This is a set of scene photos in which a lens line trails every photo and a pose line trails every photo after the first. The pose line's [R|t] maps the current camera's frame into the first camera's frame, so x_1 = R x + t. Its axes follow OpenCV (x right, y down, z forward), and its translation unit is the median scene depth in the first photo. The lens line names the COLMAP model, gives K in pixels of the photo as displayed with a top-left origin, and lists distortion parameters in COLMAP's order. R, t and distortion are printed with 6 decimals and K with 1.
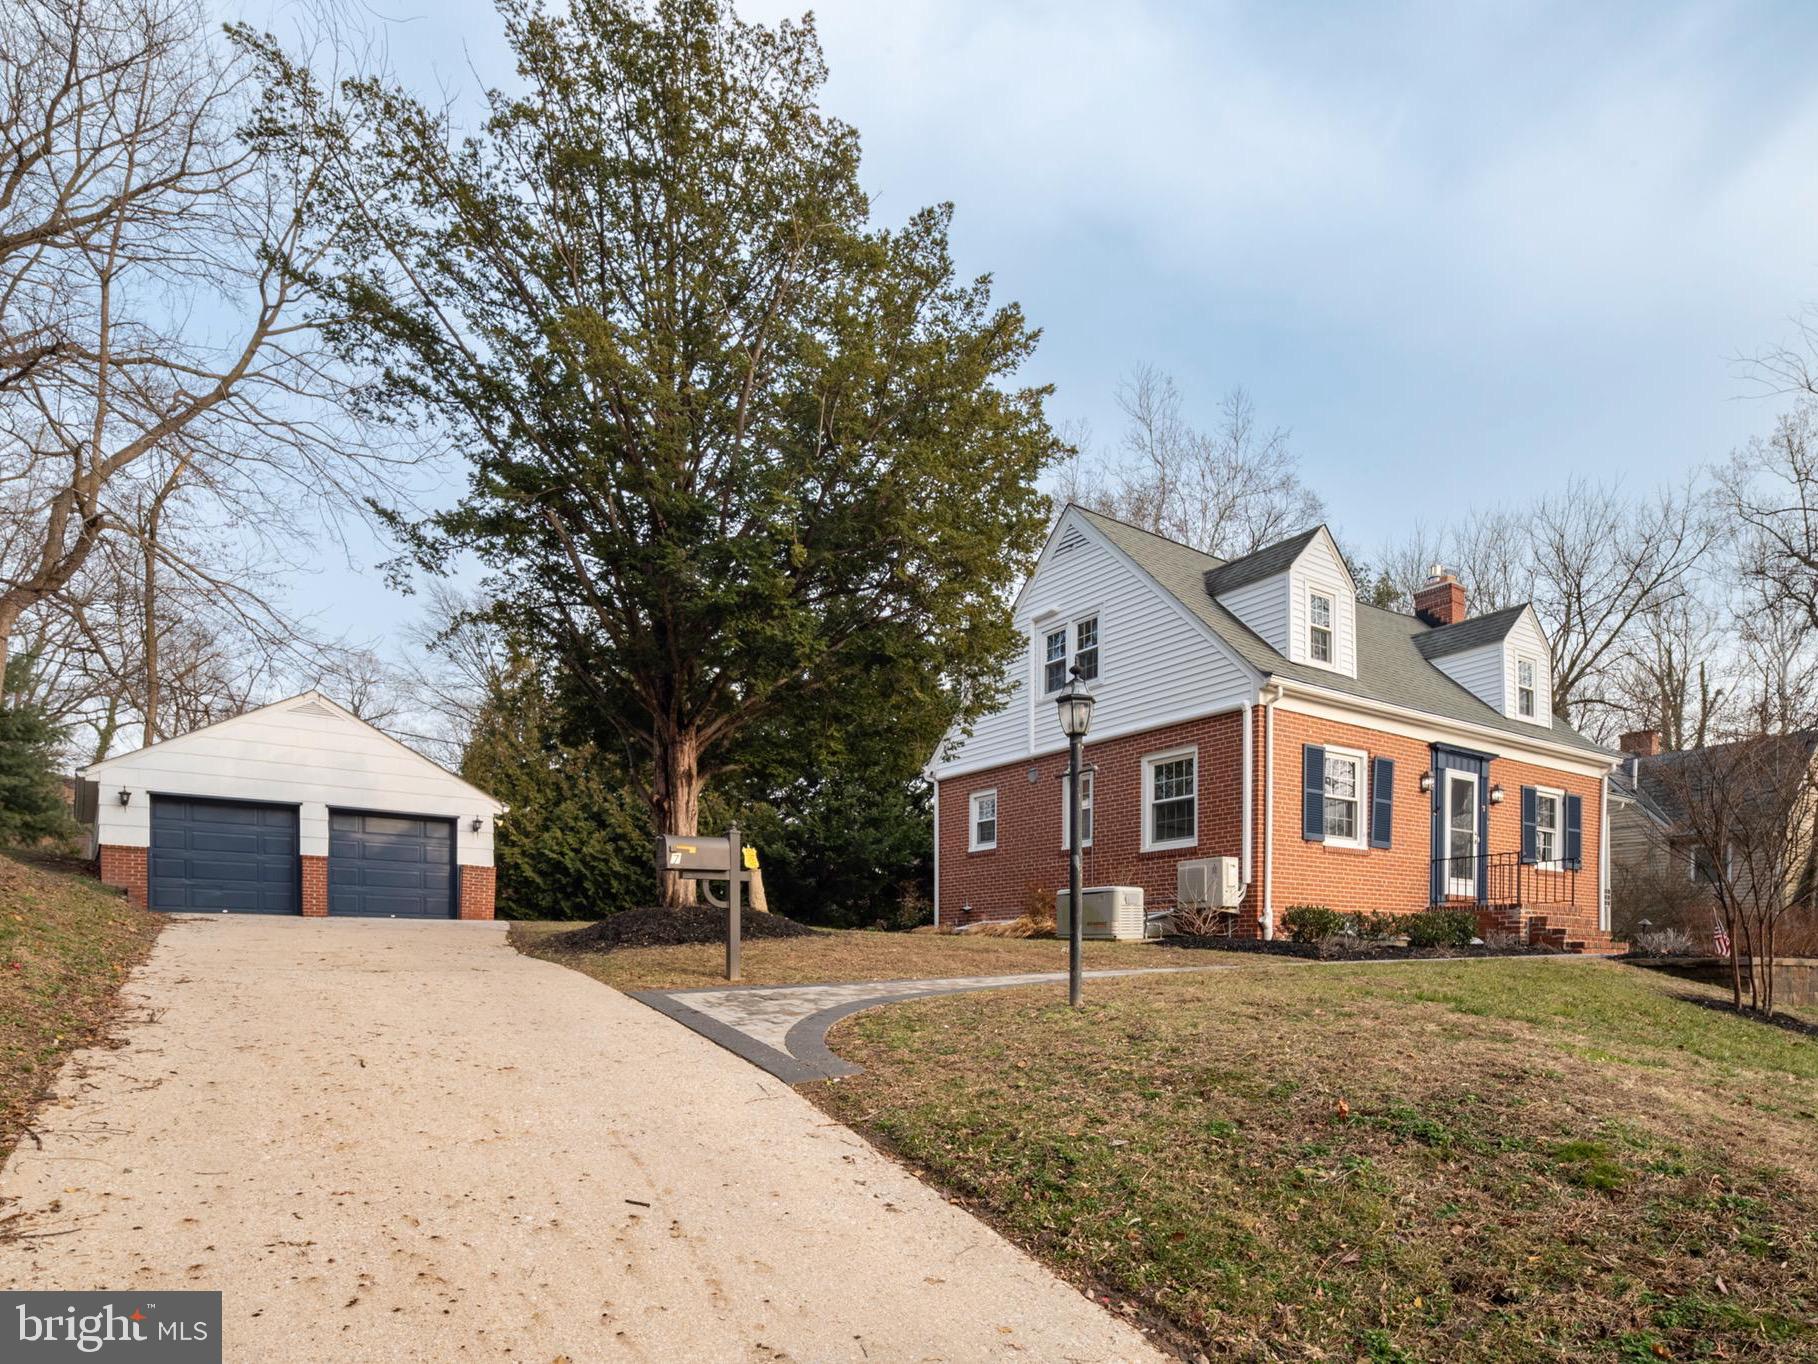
lens RADIAL K [[1101.5, 0, 909.0], [0, 1101.5, 682.0], [0, 0, 1]] dist [-0.000915, -0.002469]
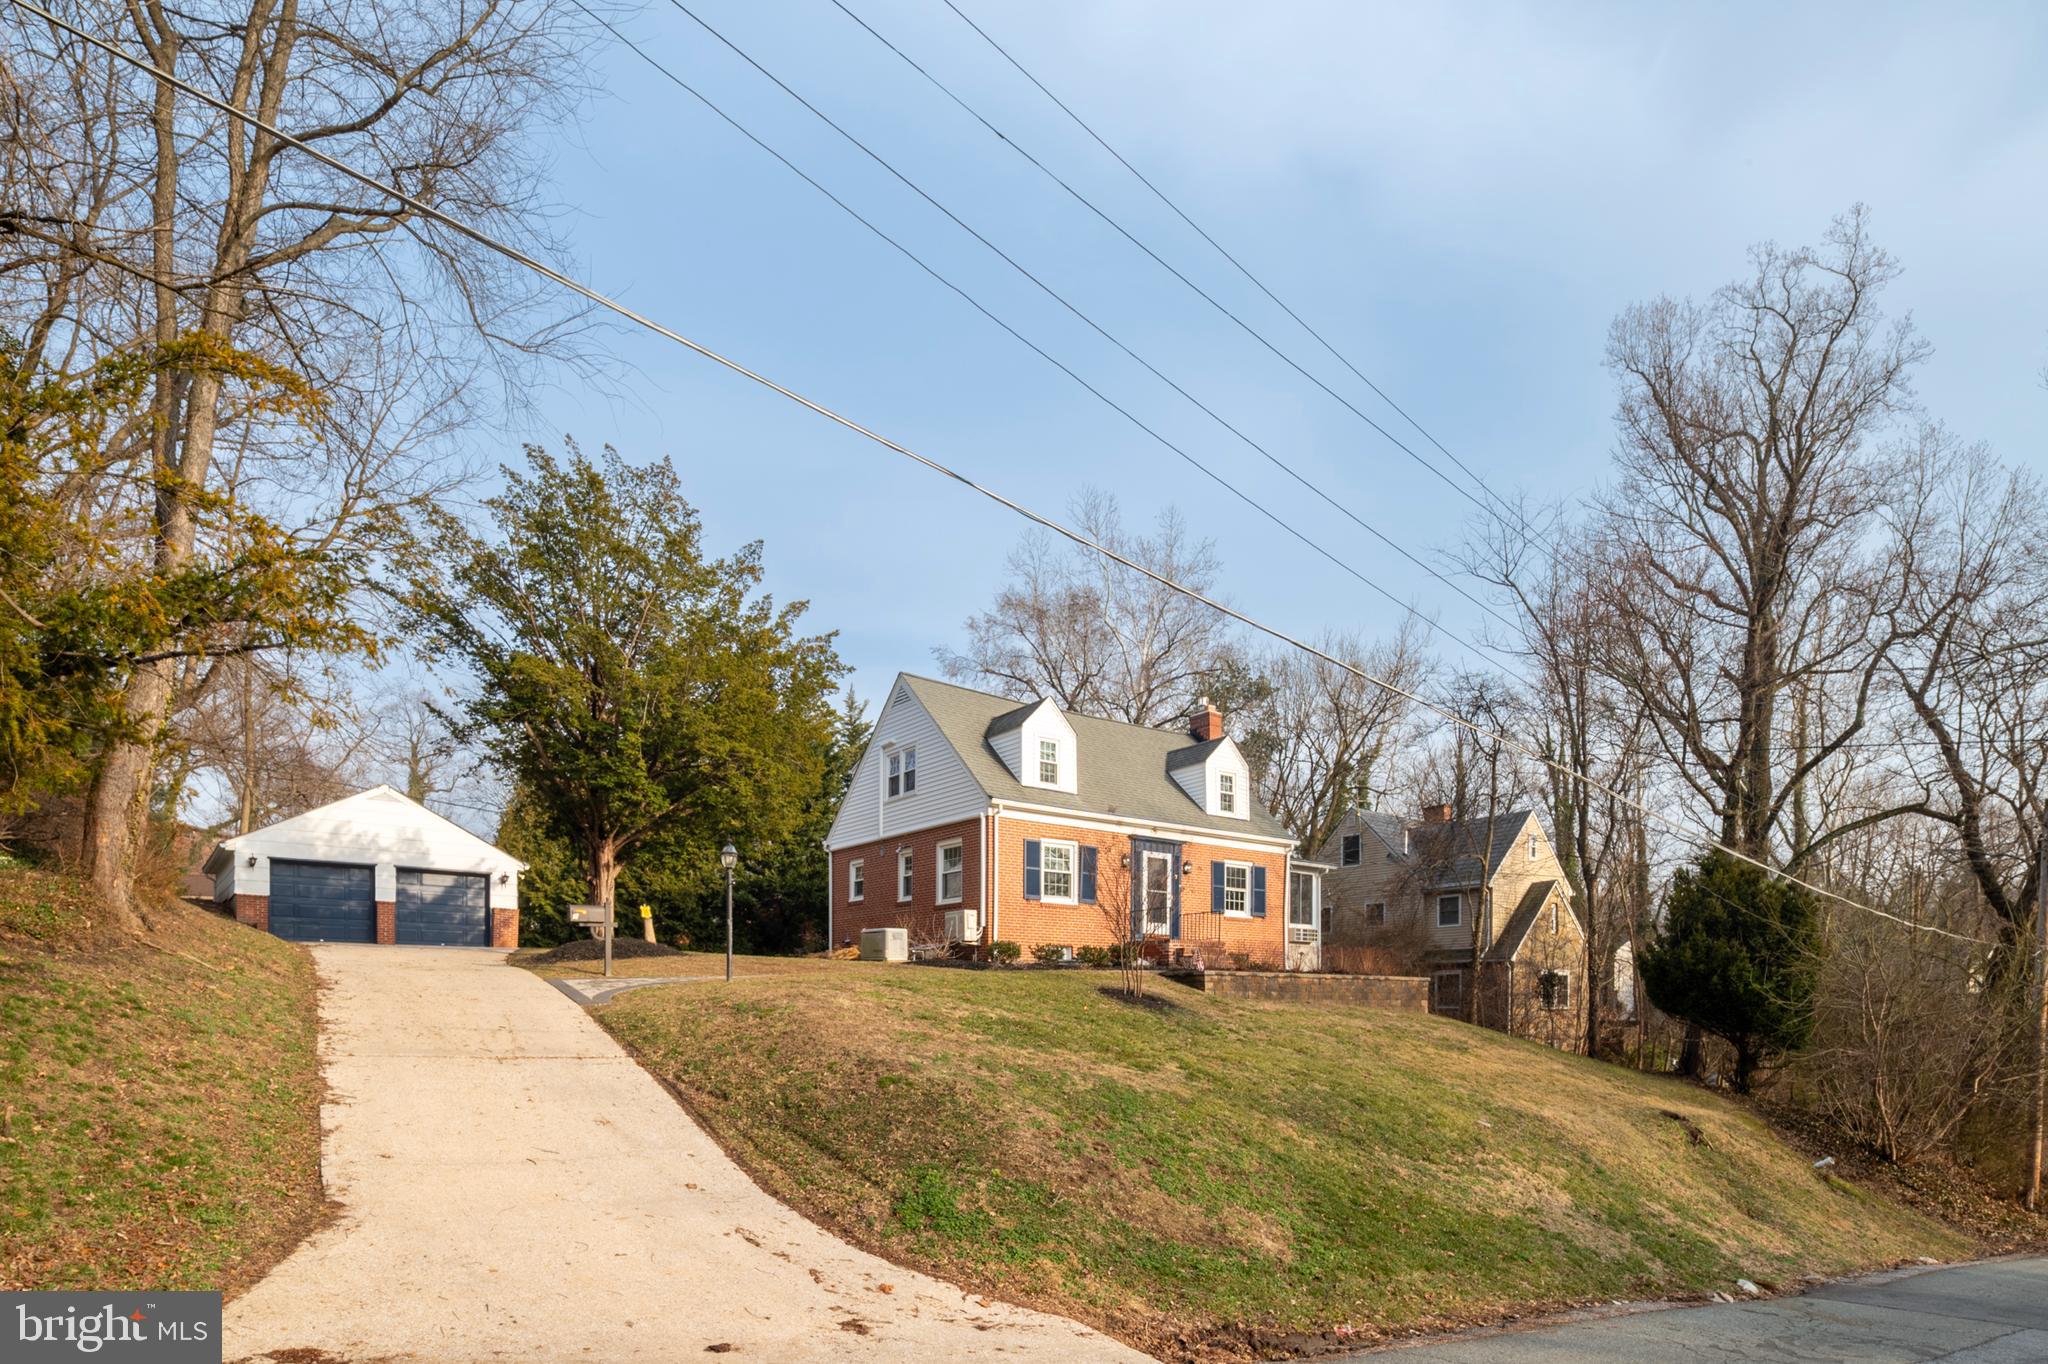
lens RADIAL K [[1129.0, 0, 1021.3], [0, 1129.0, 731.1], [0, 0, 1]] dist [-0.000298, 0.000177]
pose [[0.999542, 0.010701, 0.028297, 0.285137], [-0.011251, 0.999750, 0.019348, -0.120688], [-0.028083, -0.019658, 0.999412, -0.574851]]
